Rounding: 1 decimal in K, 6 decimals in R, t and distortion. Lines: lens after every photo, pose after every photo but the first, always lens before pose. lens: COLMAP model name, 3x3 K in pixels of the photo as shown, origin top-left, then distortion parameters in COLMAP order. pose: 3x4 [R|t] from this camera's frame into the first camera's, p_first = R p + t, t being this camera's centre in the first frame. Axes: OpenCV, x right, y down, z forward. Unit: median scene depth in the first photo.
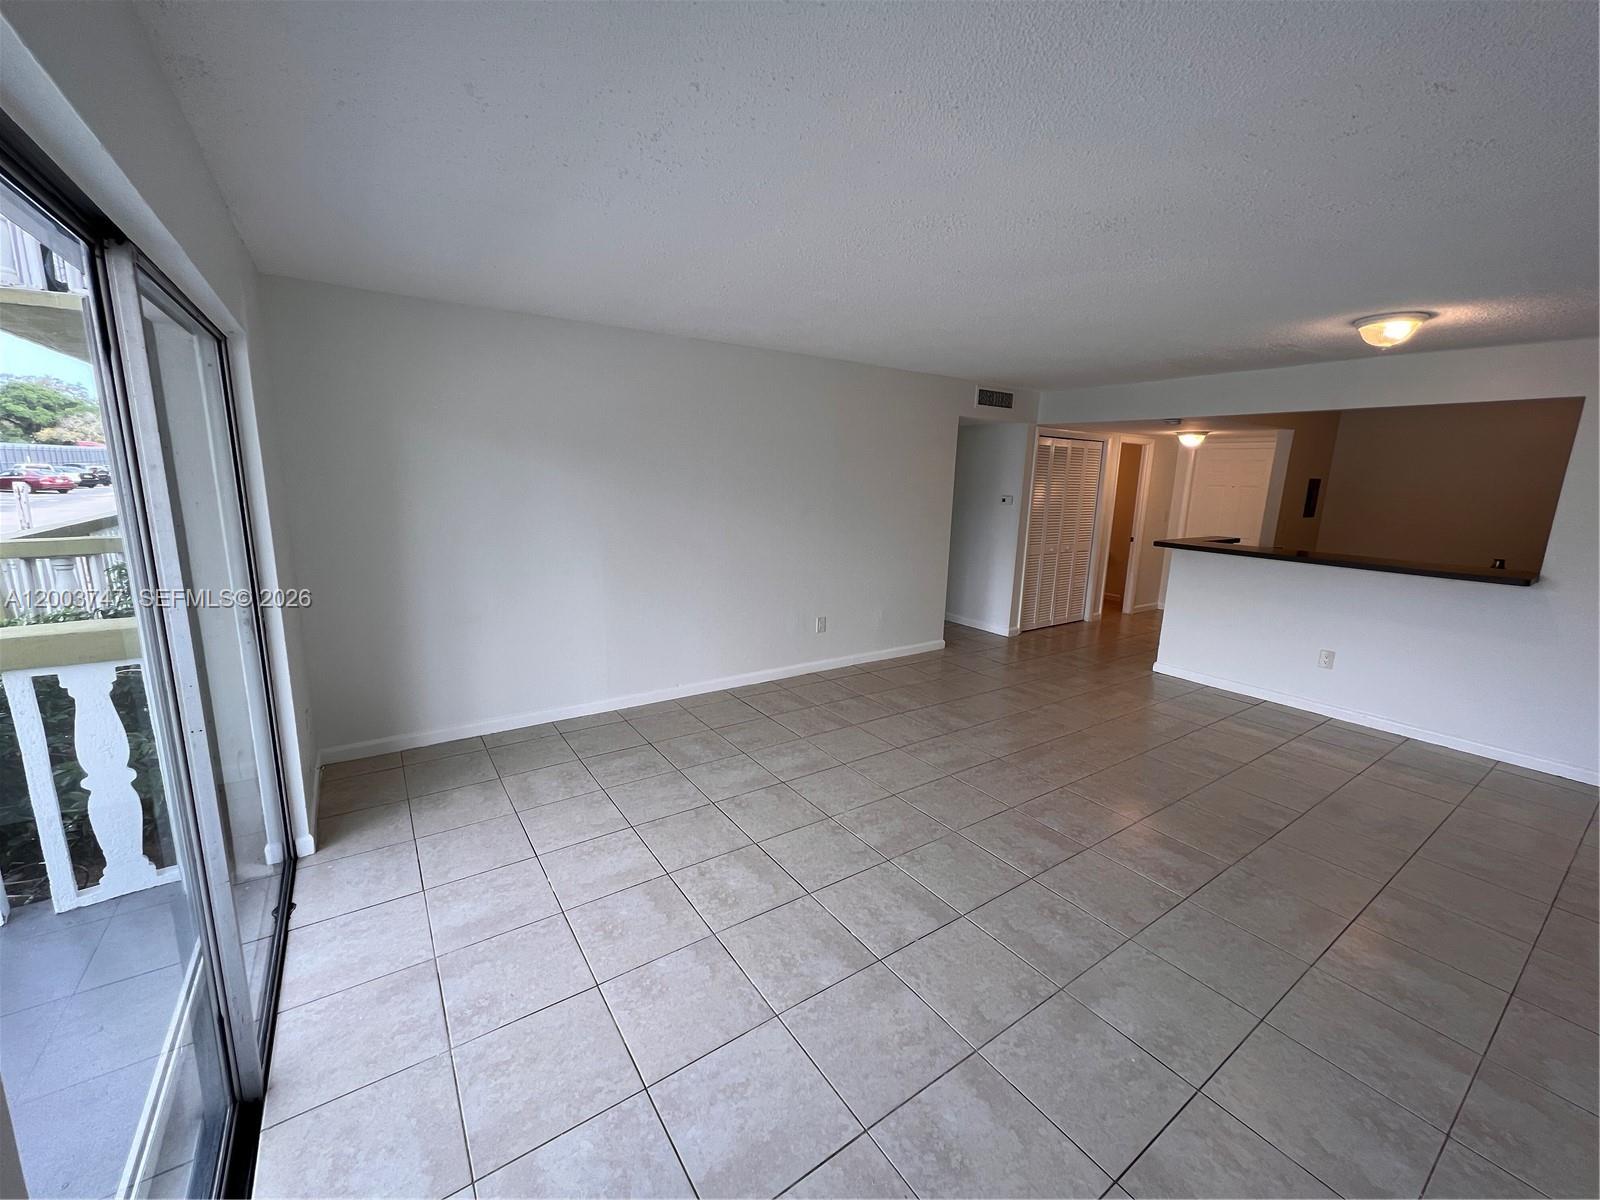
lens RADIAL K [[636.4, 0, 800.5], [0, 636.4, 597.2], [0, 0, 1]] dist [-0.001688, 0.000585]
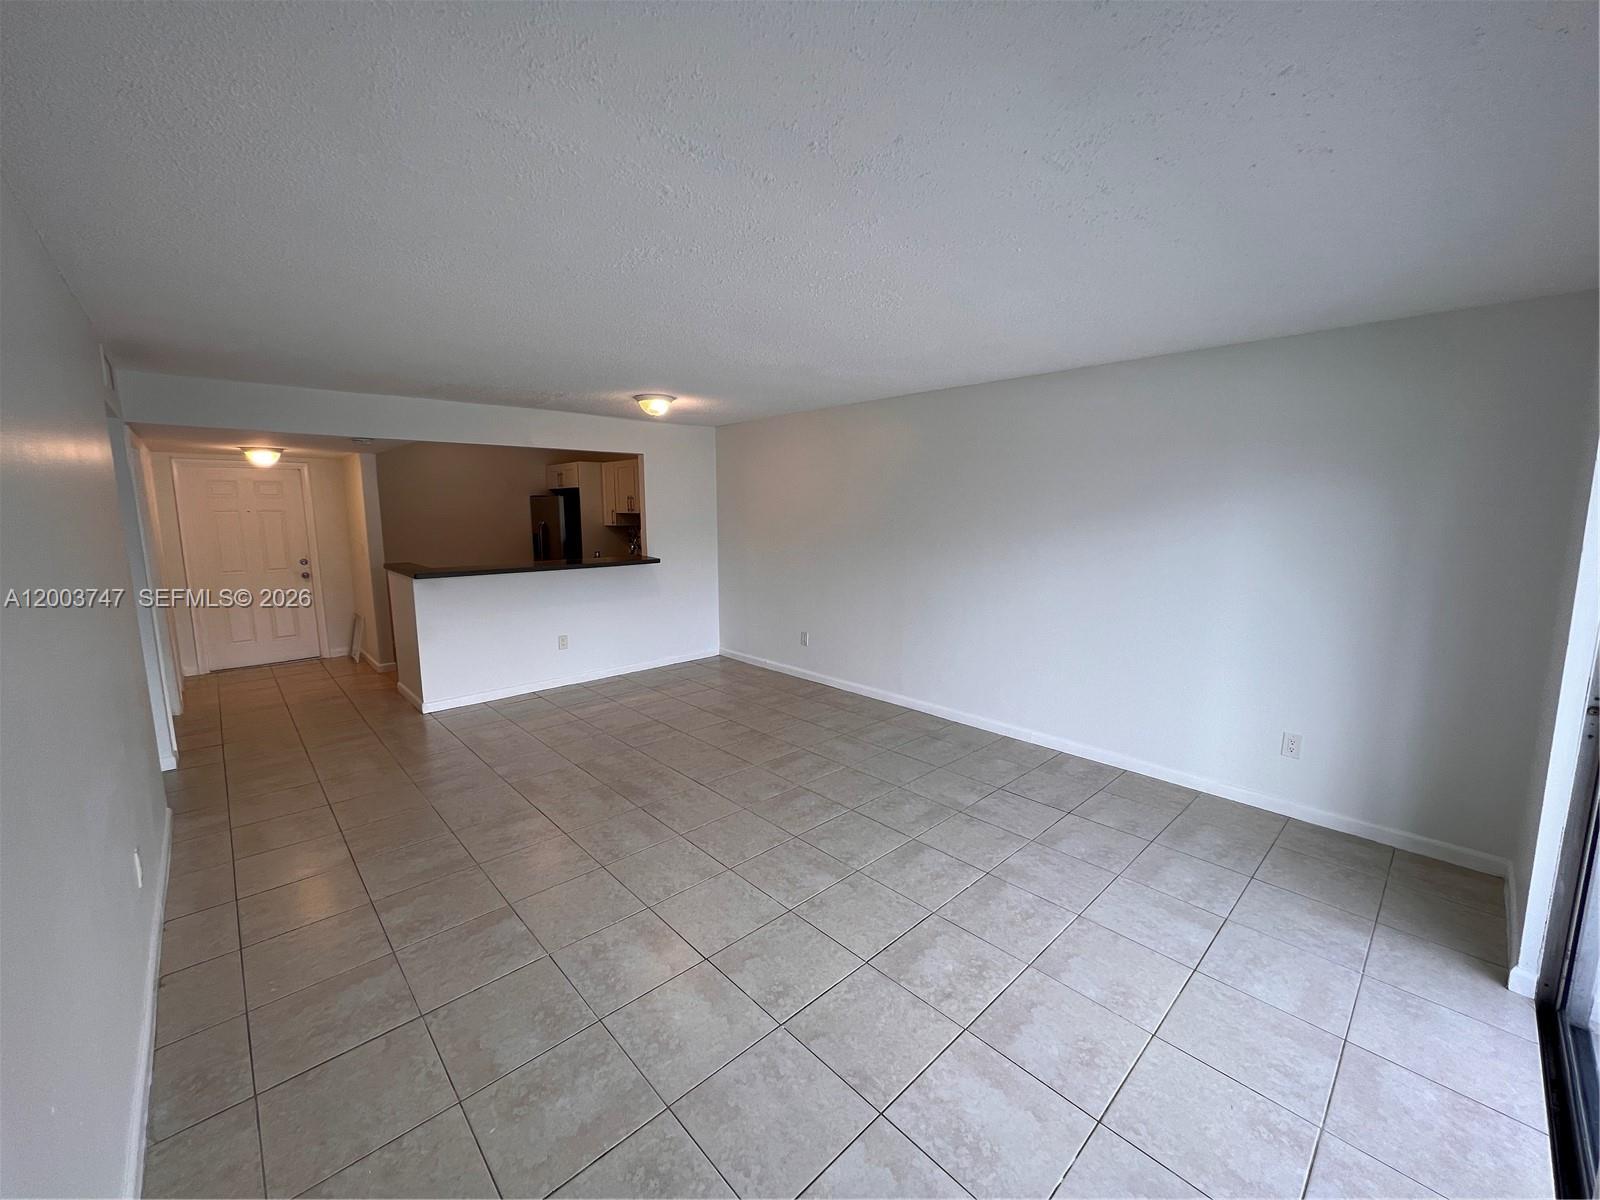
lens RADIAL K [[636.4, 0, 799.8], [0, 636.4, 602.6], [0, 0, 1]] dist [-0.001688, 0.000585]
pose [[-0.145428, -0.175171, 0.973738, -0.601409], [0.187944, 0.961389, 0.201019, -0.186146], [-0.971354, 0.212242, -0.106890, 0.832223]]
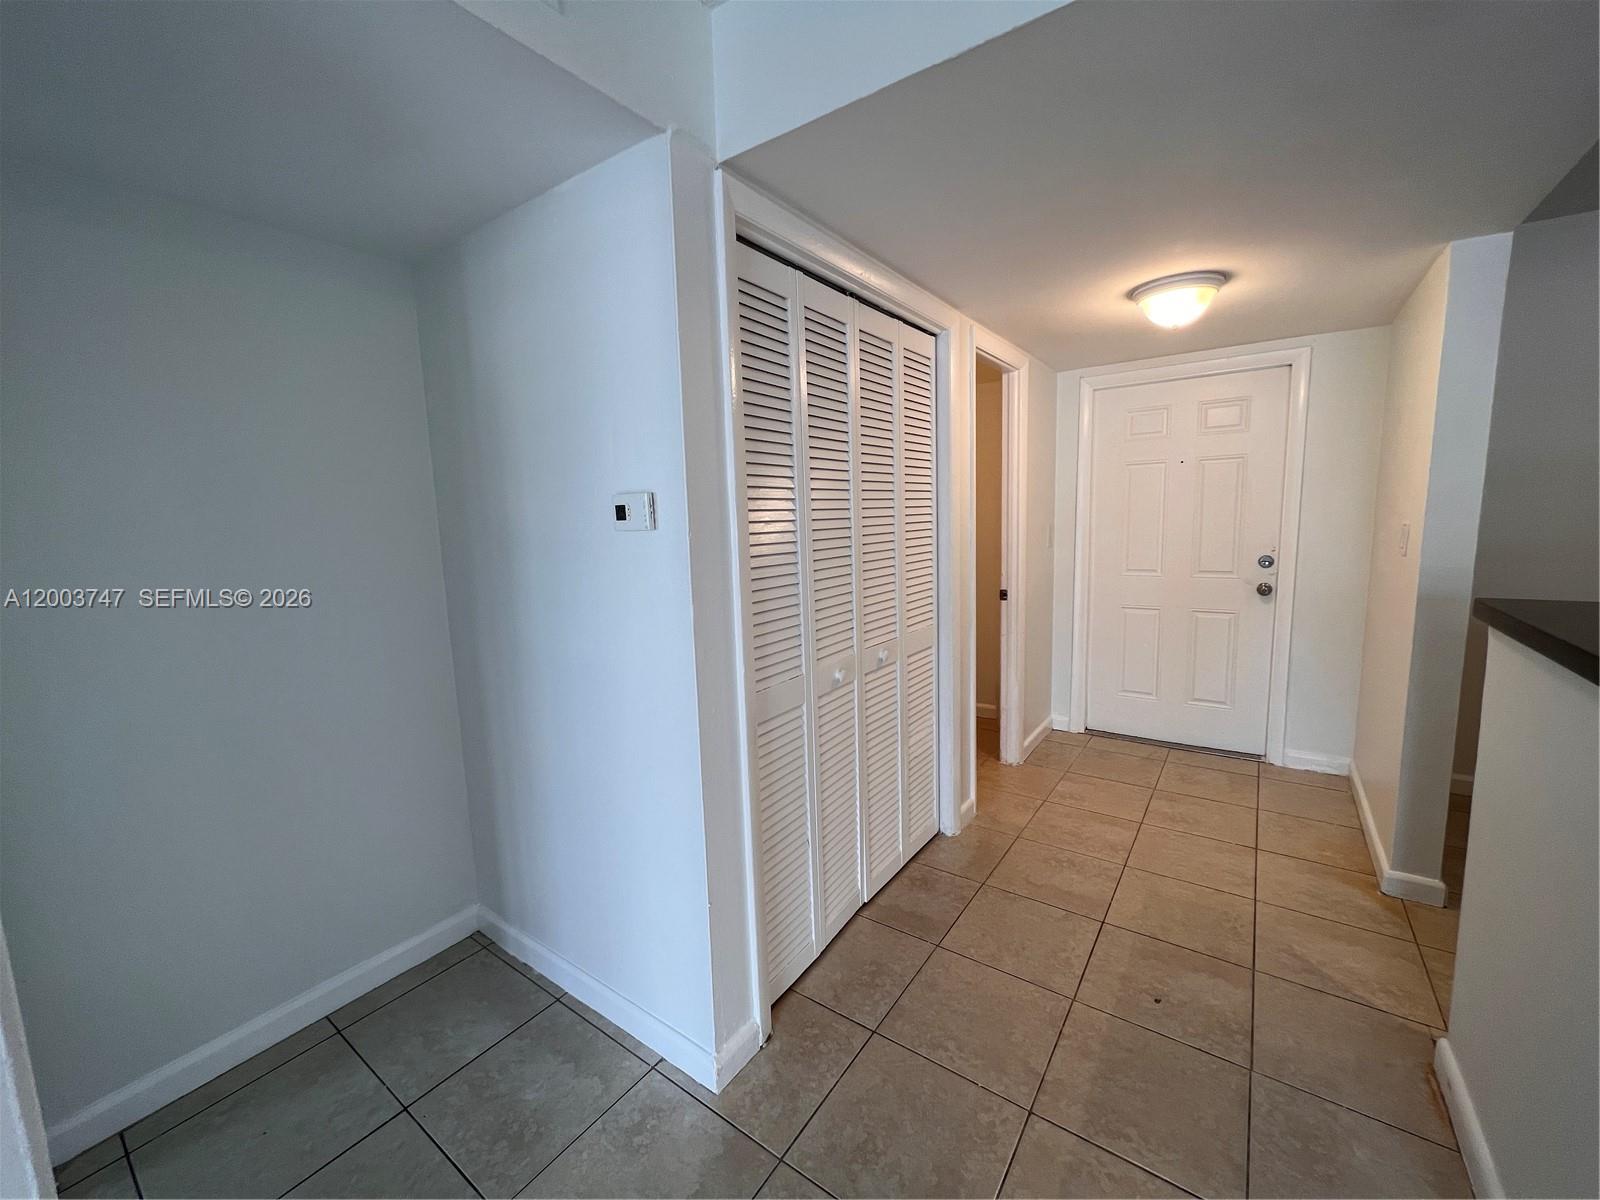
lens RADIAL K [[636.4, 0, 808.6], [0, 636.4, 591.1], [0, 0, 1]] dist [-0.001688, 0.000585]
pose [[0.936399, -0.098482, 0.336835, 0.552550], [0.120933, 0.991581, -0.046279, -0.195268], [-0.329441, 0.084070, 0.940426, 1.397909]]
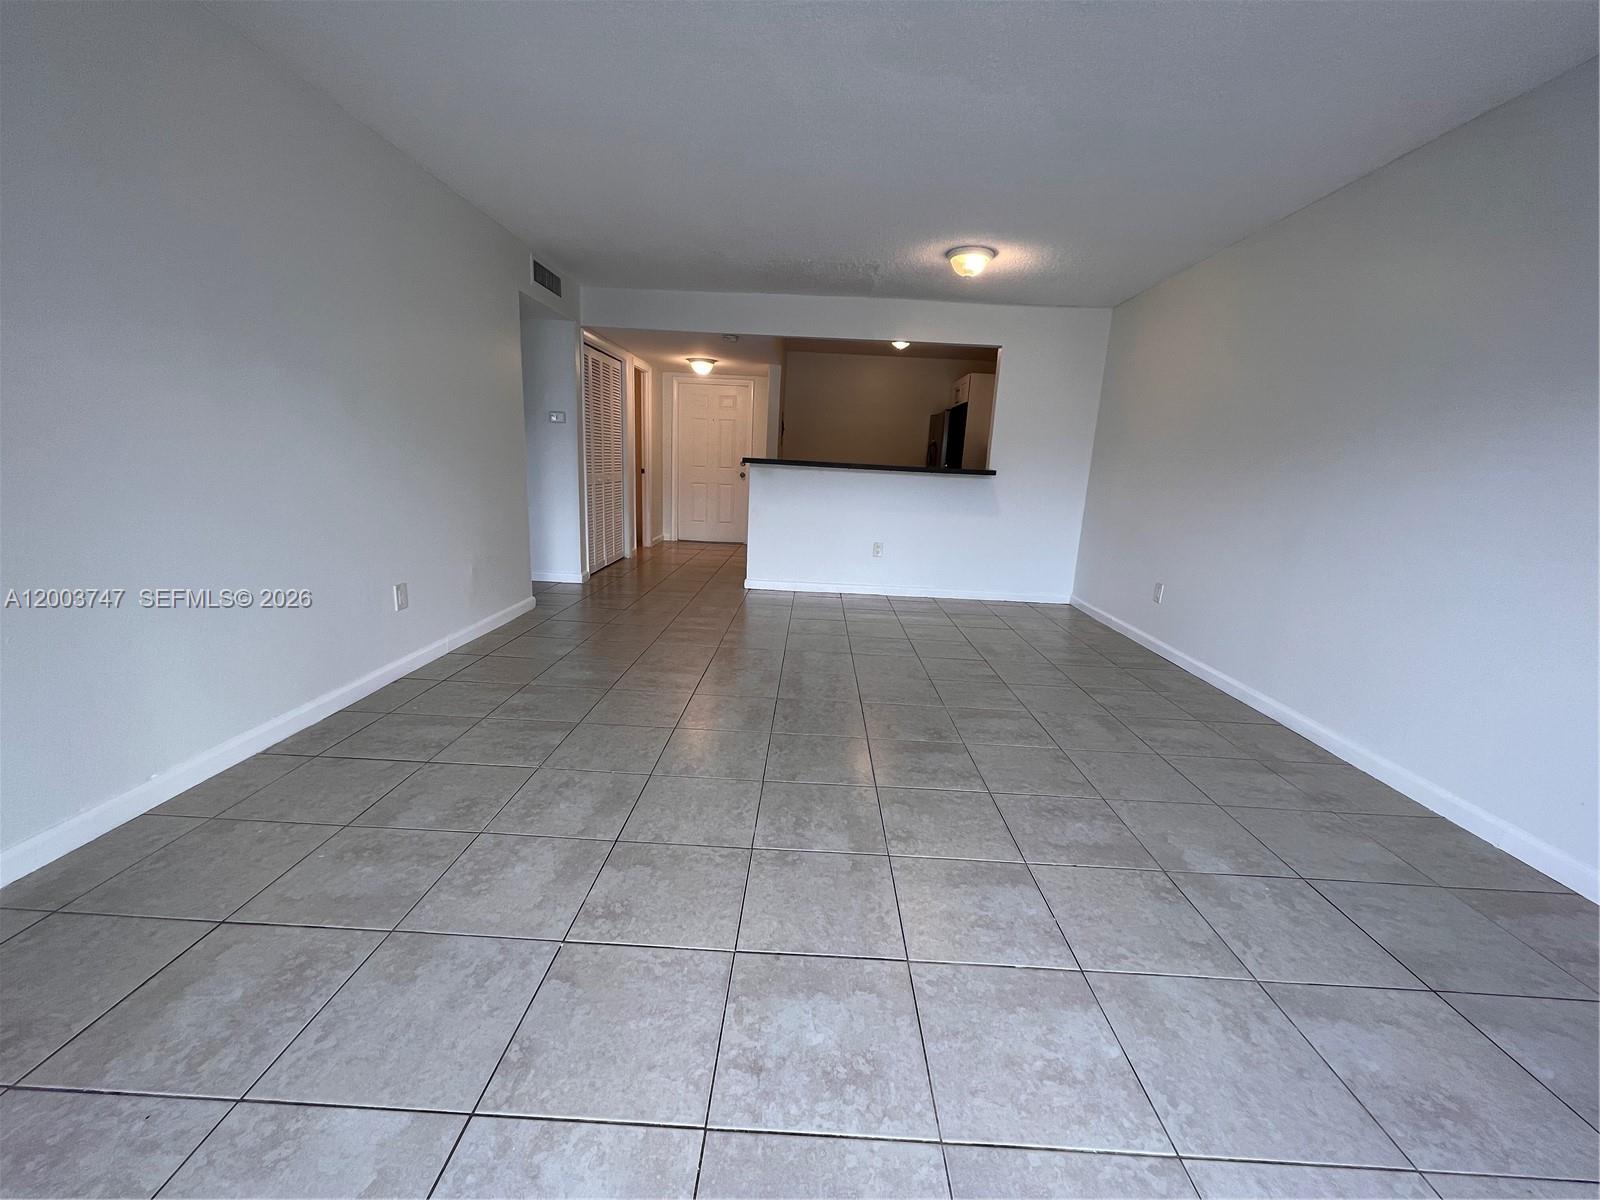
lens RADIAL K [[636.4, 0, 800.7], [0, 636.4, 598.6], [0, 0, 1]] dist [-0.001688, 0.000585]
pose [[0.587604, -0.173267, 0.790380, -0.319512], [0.123851, 0.984553, 0.123757, 0.025038], [-0.799614, 0.025169, 0.599987, 0.484599]]
